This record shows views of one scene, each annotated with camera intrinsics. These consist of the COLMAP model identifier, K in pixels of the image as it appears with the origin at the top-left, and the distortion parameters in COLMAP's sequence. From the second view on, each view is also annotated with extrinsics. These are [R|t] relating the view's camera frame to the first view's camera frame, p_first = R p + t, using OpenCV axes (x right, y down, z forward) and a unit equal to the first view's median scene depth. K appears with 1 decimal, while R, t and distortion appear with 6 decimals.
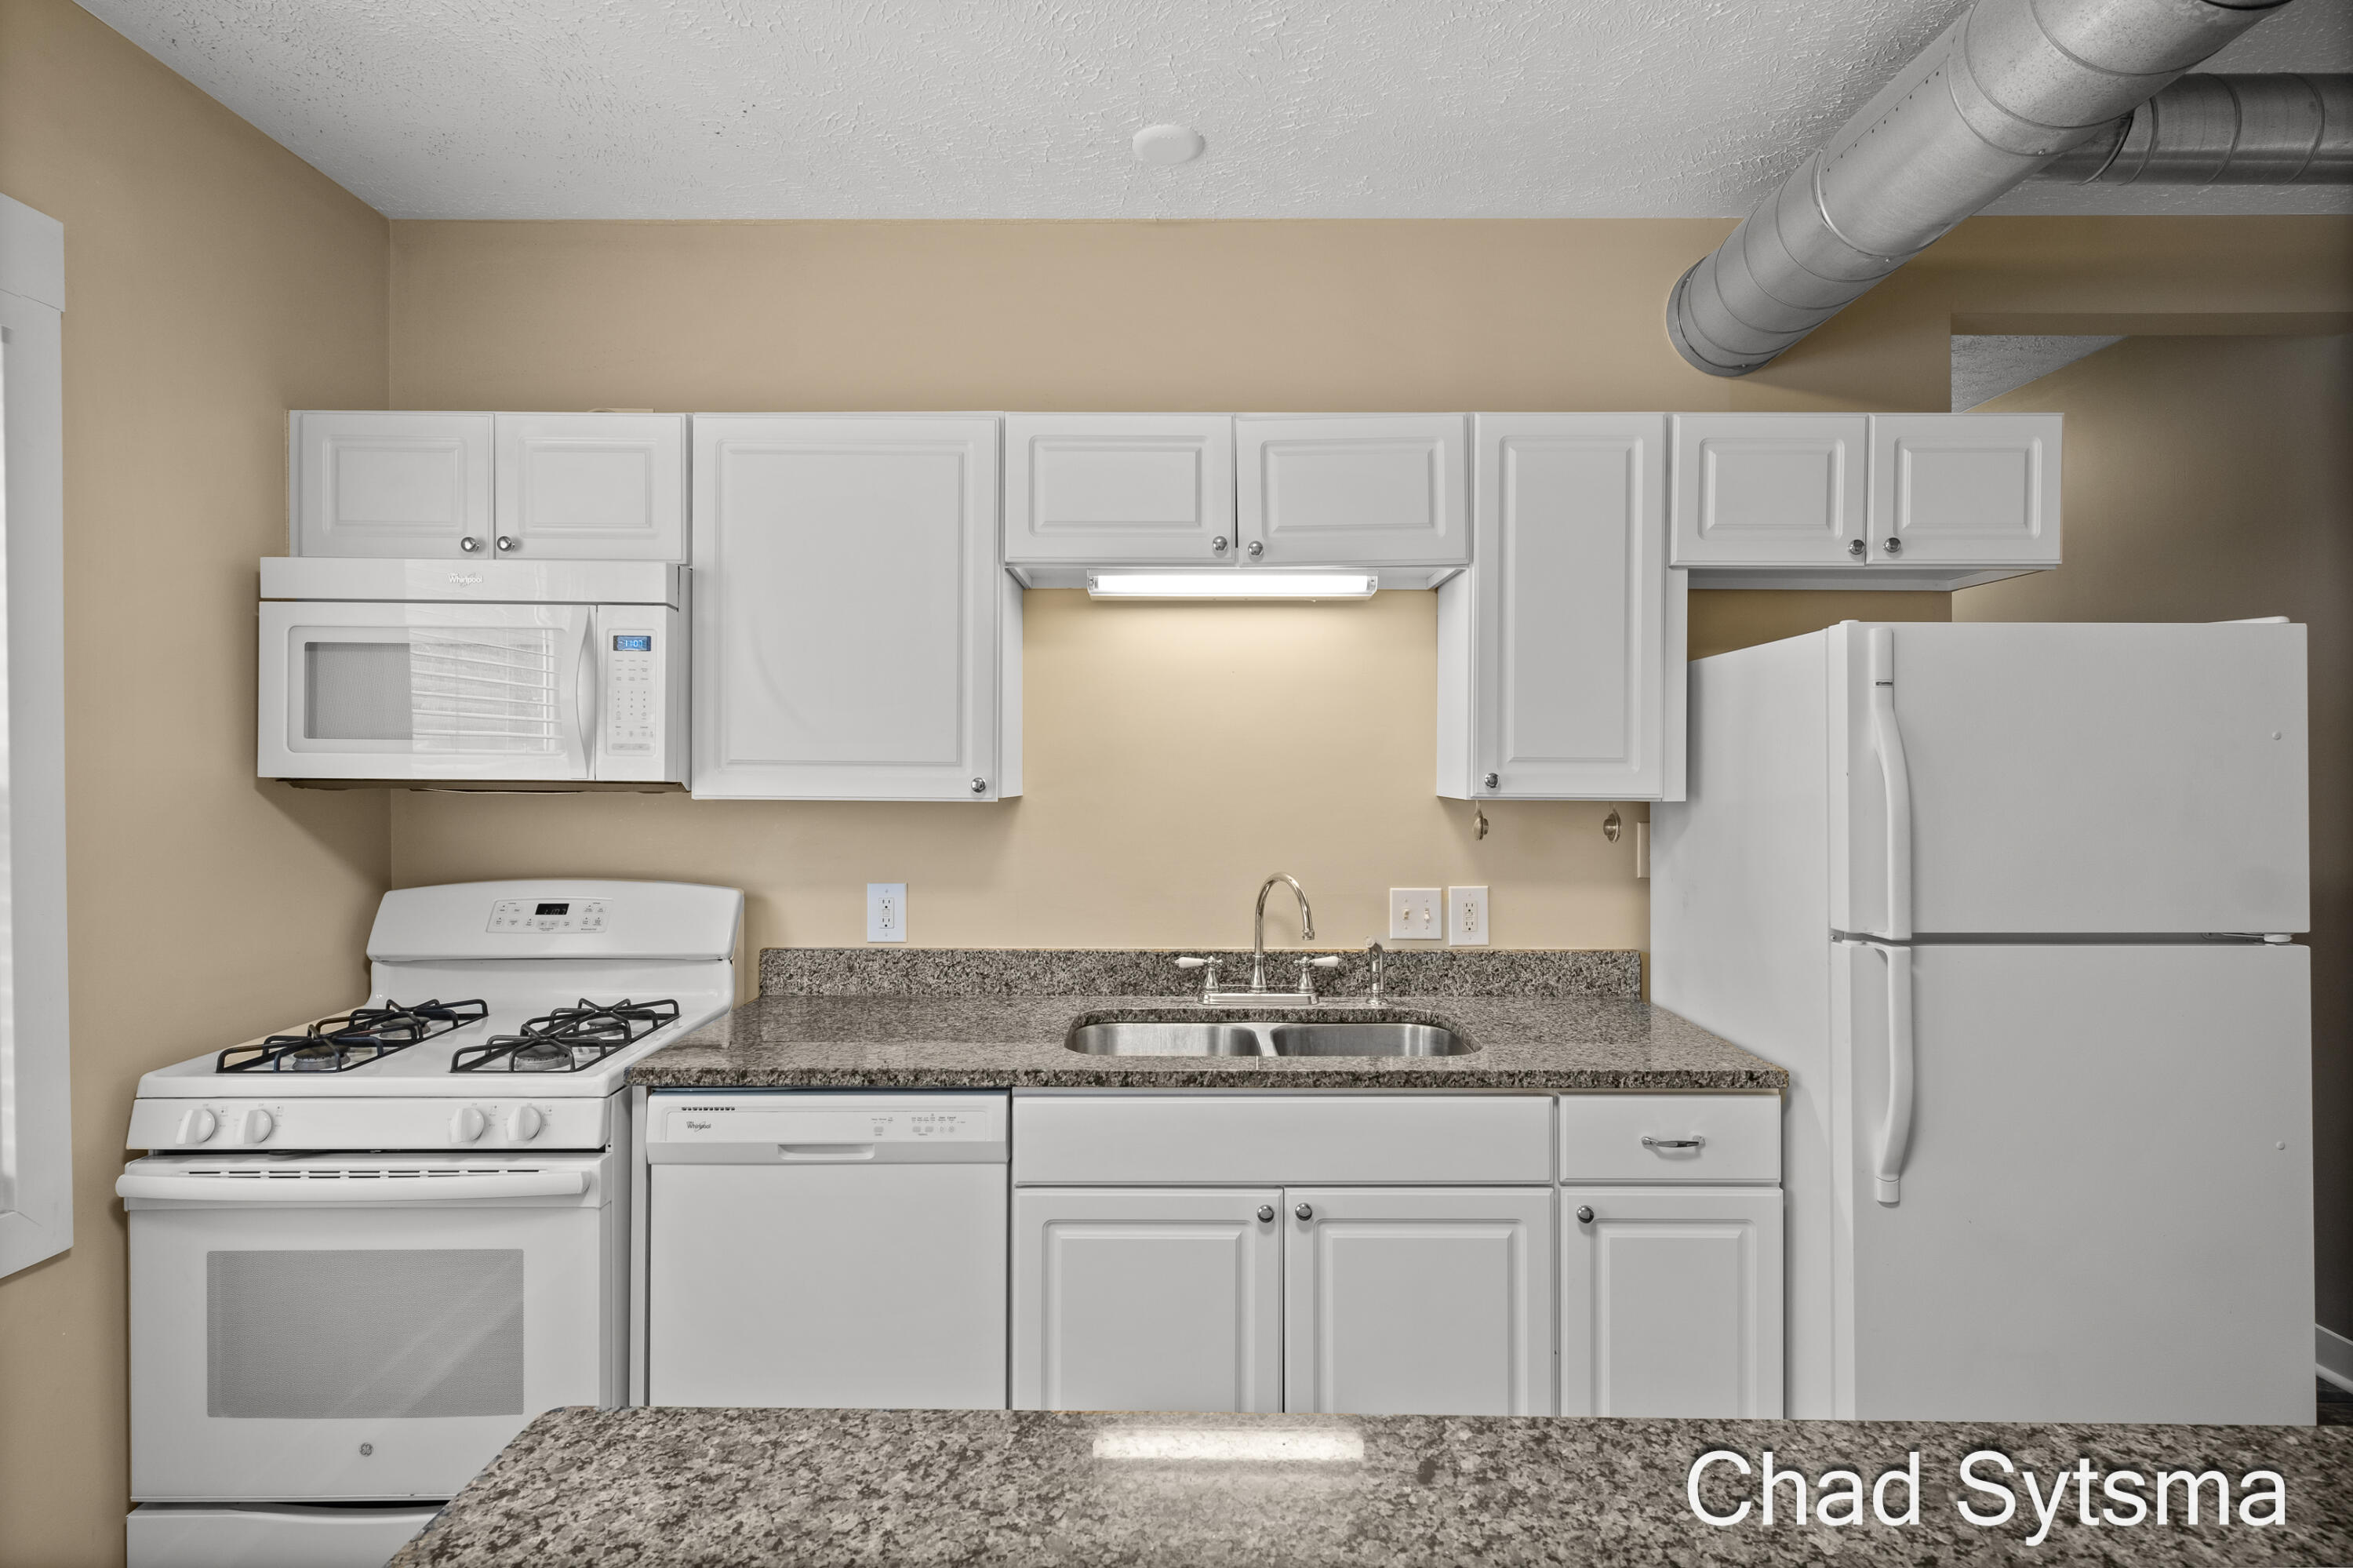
lens RADIAL K [[1173.9, 0, 1175.8], [0, 1173.9, 761.5], [0, 0, 1]] dist [0.007275, 0.000187]
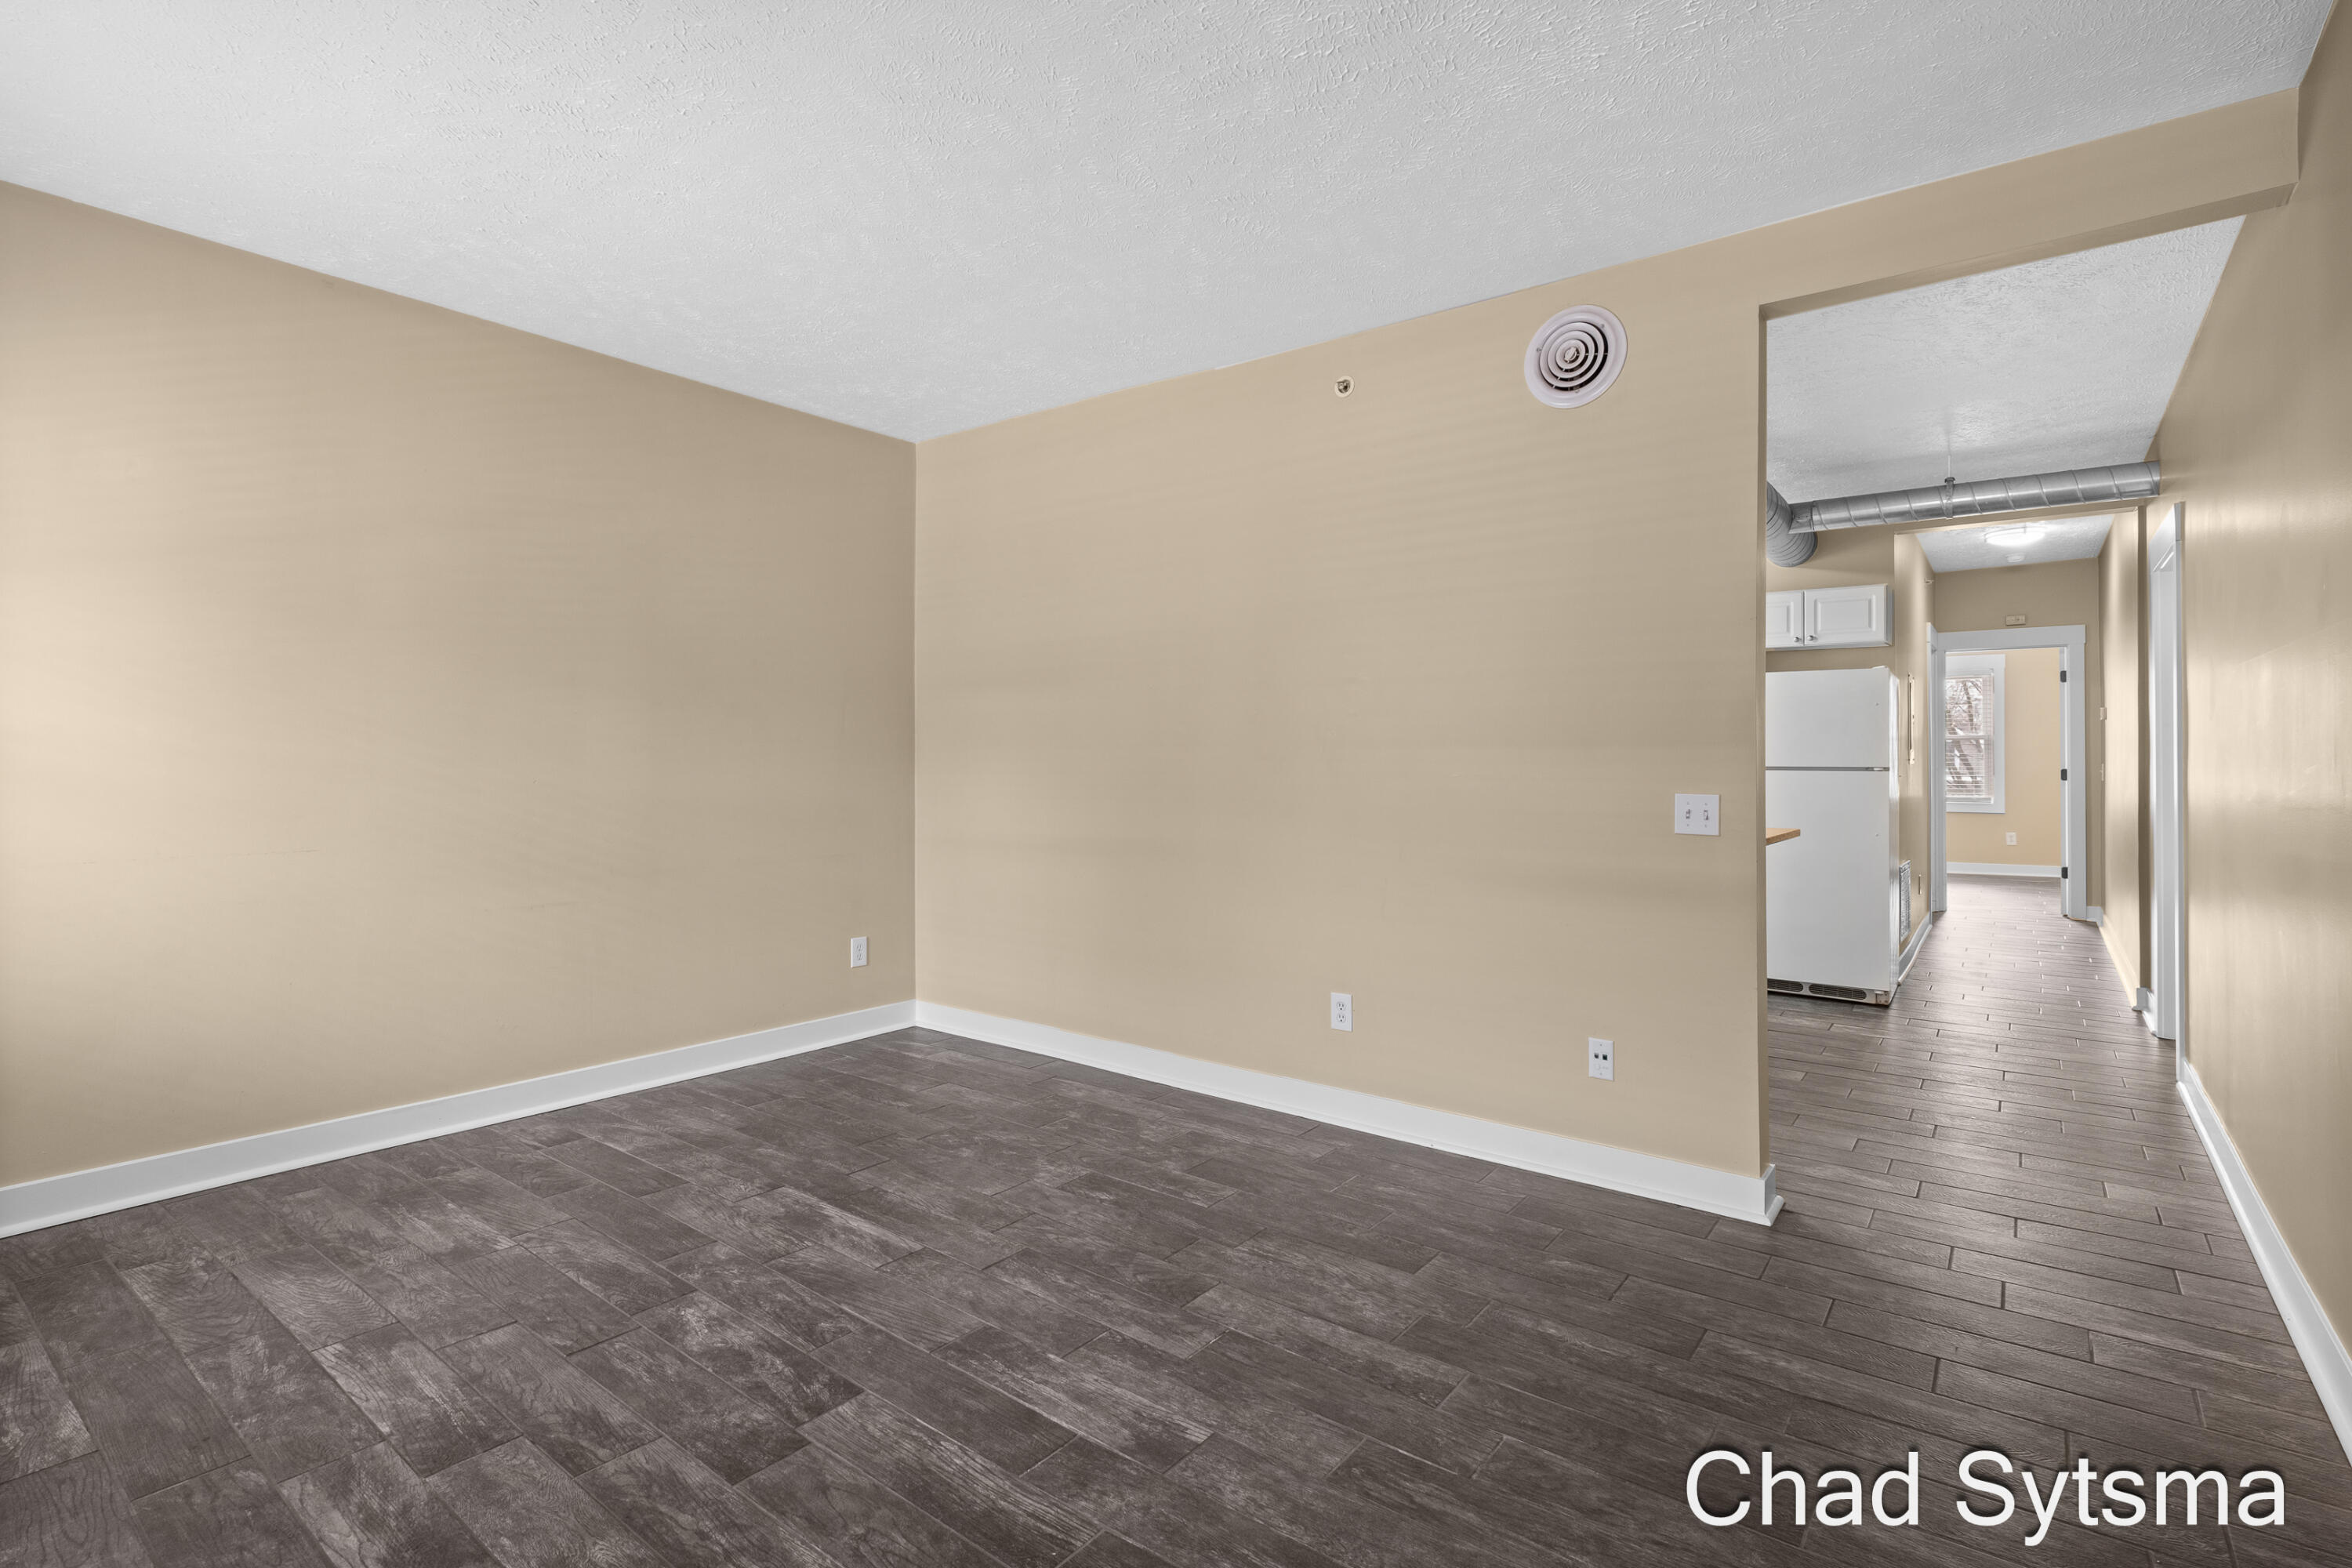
lens RADIAL K [[1088.2, 0, 1189.0], [0, 1088.2, 766.3], [0, 0, 1]] dist [0.000947, 0.000162]
pose [[0.796427, 0.002184, -0.604730, 0.984283], [0.003155, 0.999965, 0.007767, 0.093395], [0.604726, -0.008094, 0.796393, -1.923404]]
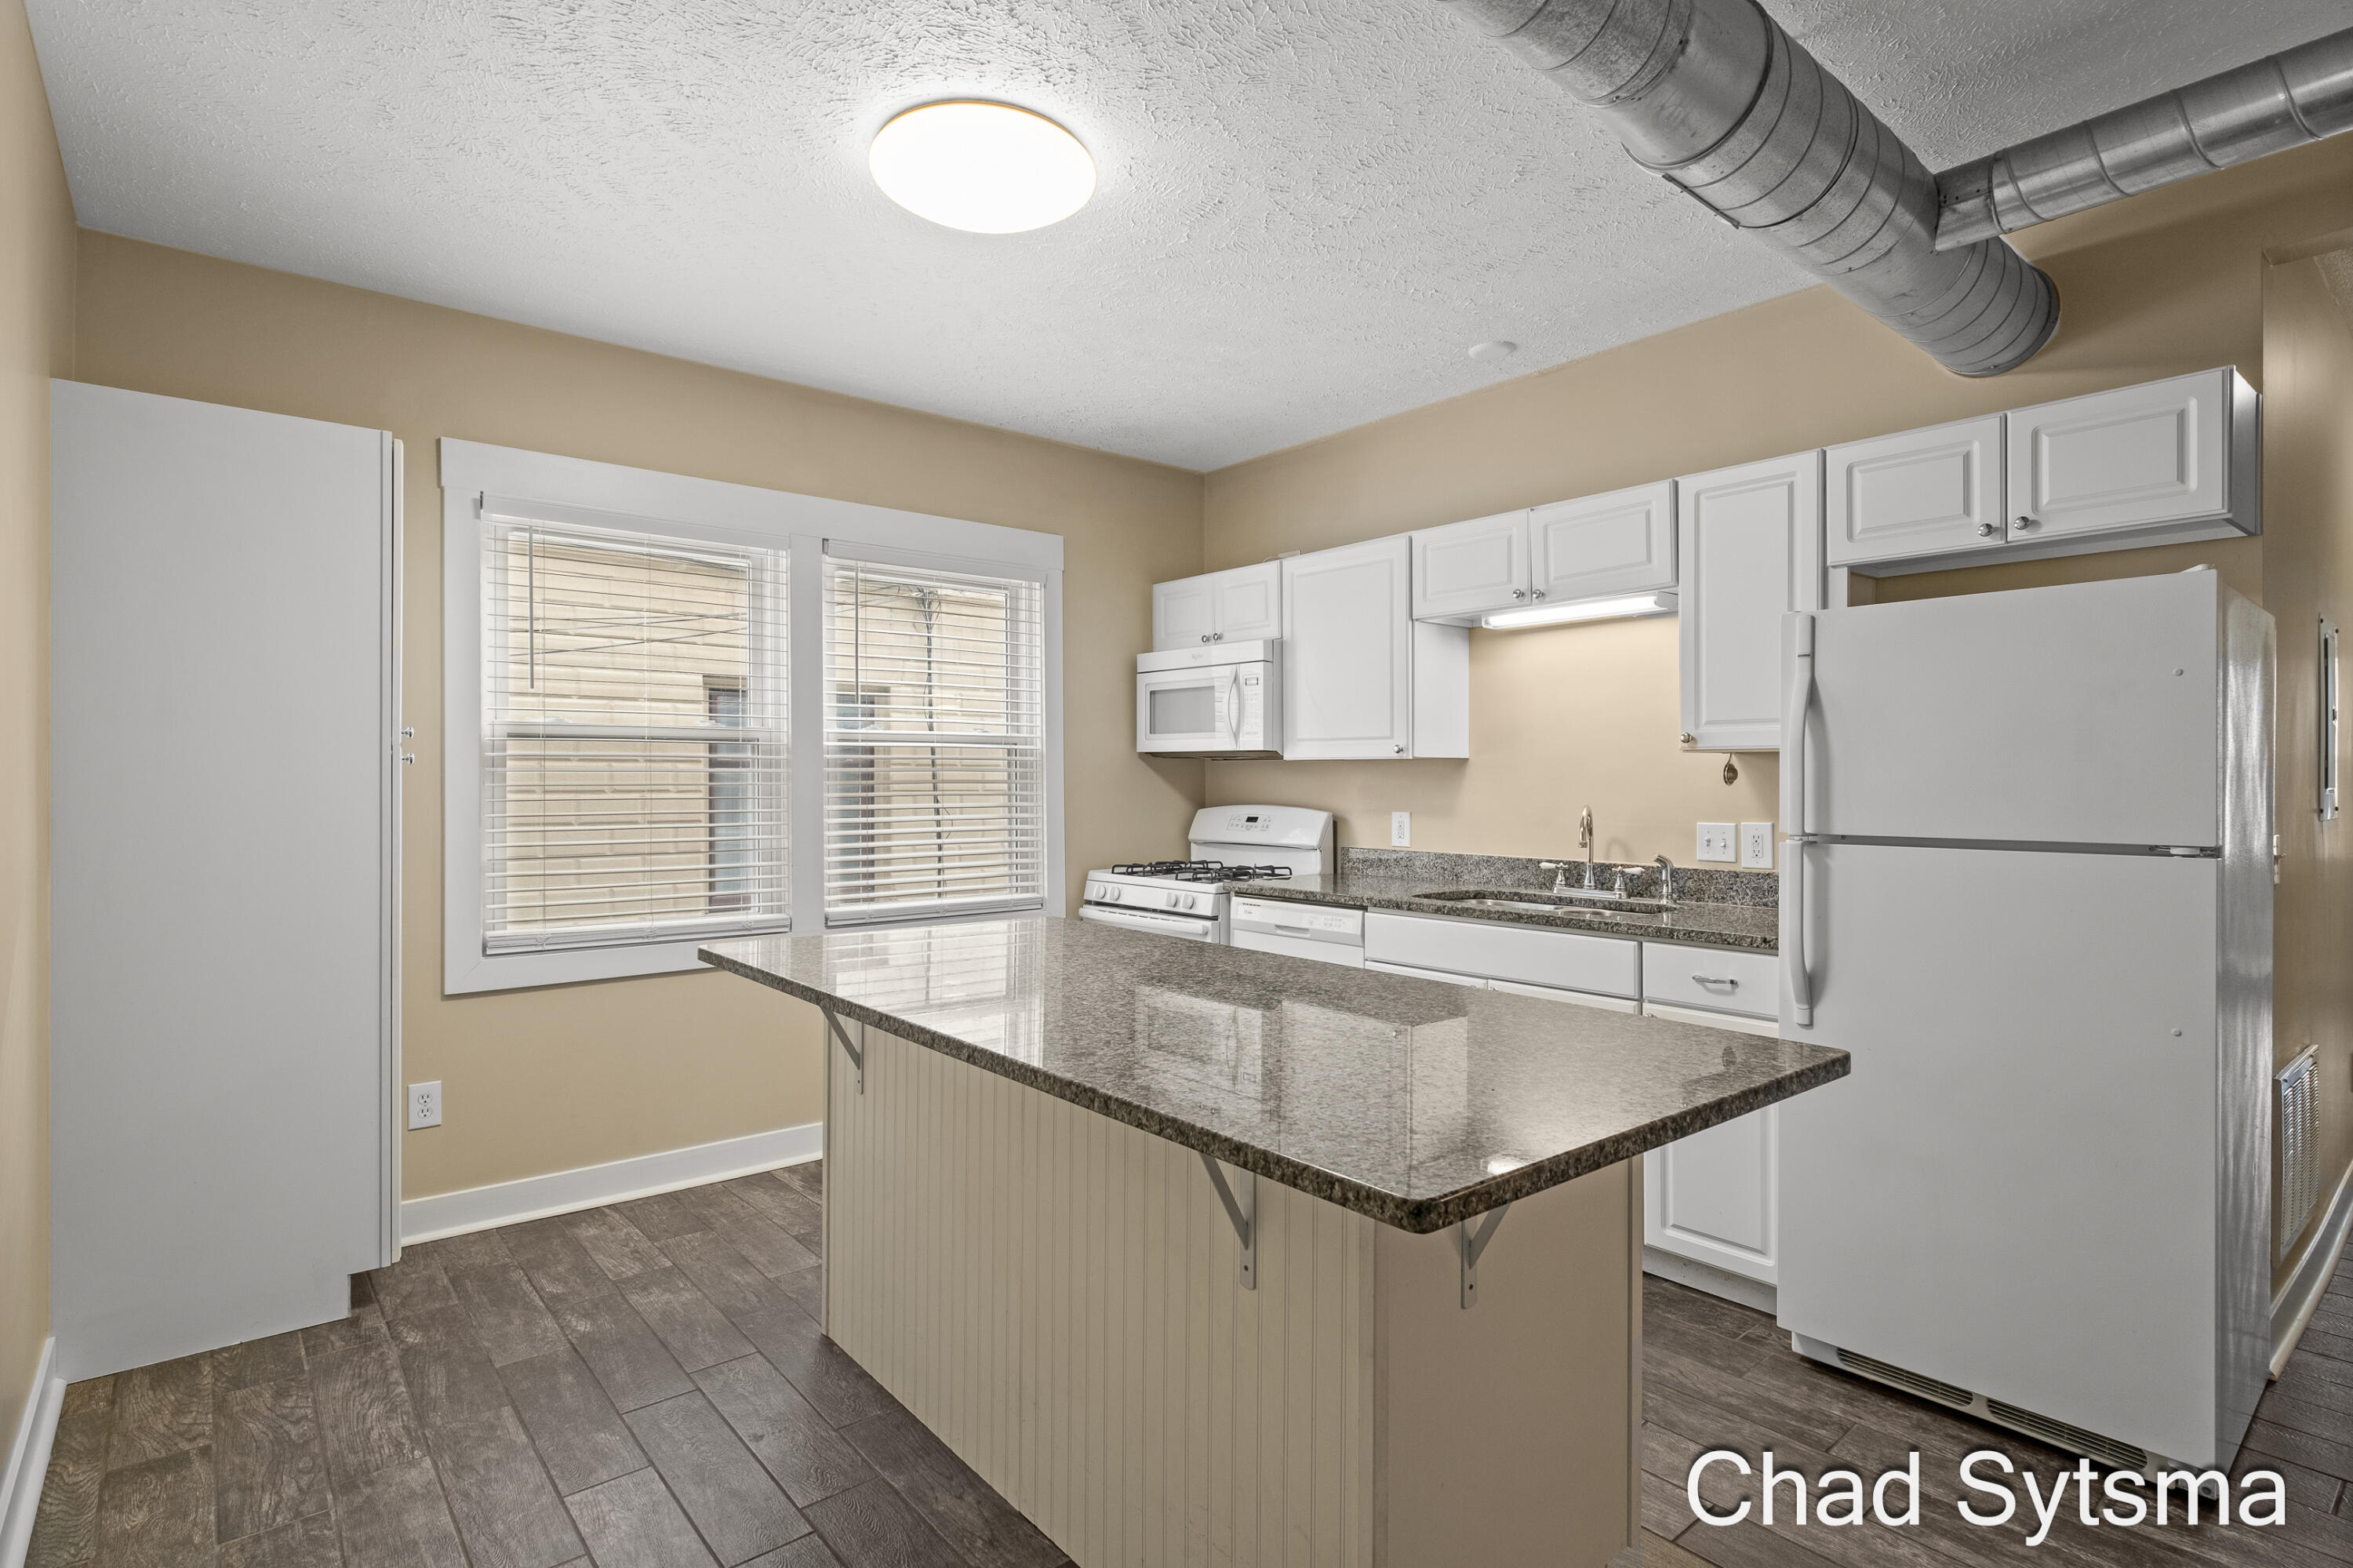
lens RADIAL K [[1173.9, 0, 1177.8], [0, 1173.9, 788.6], [0, 0, 1]] dist [0.007275, 0.000187]
pose [[0.646132, 0.004042, -0.763215, 0.945896], [0.005538, 0.999935, 0.009984, 0.058913], [0.763206, -0.010678, 0.646067, -0.375413]]
